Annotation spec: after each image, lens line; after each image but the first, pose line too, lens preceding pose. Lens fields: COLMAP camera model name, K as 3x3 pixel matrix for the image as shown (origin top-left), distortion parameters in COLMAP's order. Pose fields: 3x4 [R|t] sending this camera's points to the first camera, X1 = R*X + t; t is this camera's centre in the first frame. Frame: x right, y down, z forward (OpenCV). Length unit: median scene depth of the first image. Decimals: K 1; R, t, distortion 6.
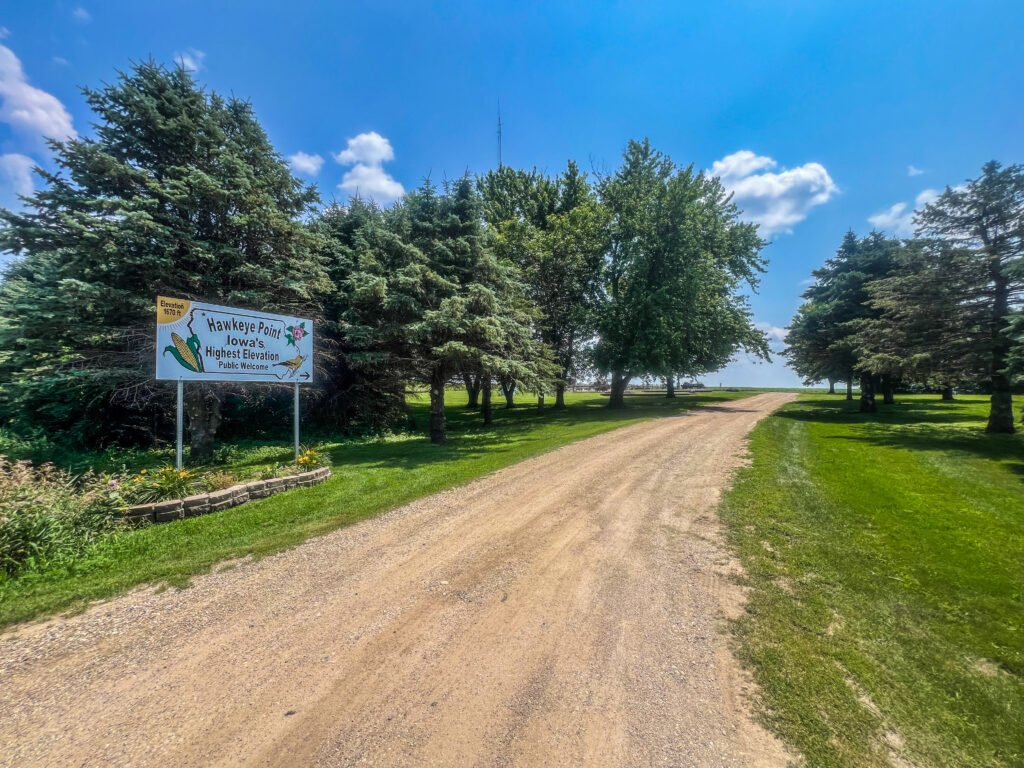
lens RADIAL K [[775.9, 0, 512.0], [0, 775.9, 384.0], [0, 0, 1]] dist [0.094310, -0.121342]
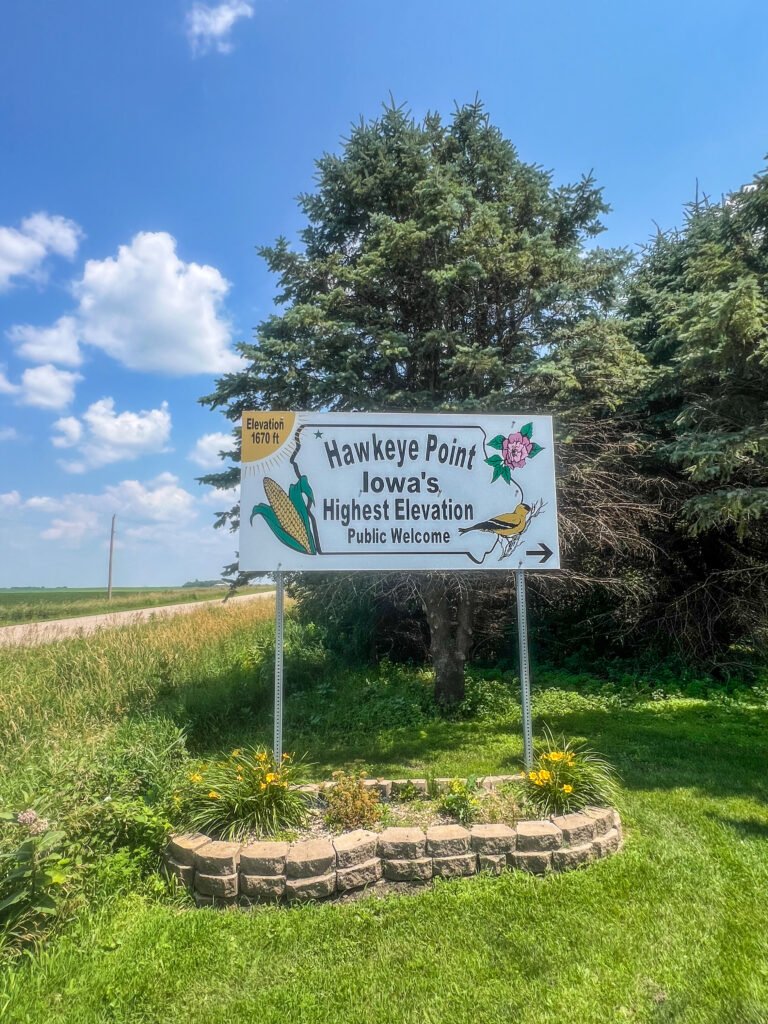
lens RADIAL K [[543.6, 0, 424.6], [0, 543.6, 509.0], [0, 0, 1]] dist [0.020074, -0.029429]
pose [[0.682675, -0.103909, -0.723297, -0.104805], [0.022784, 0.992383, -0.121062, -0.000412], [0.730367, 0.066166, 0.679842, 0.794359]]
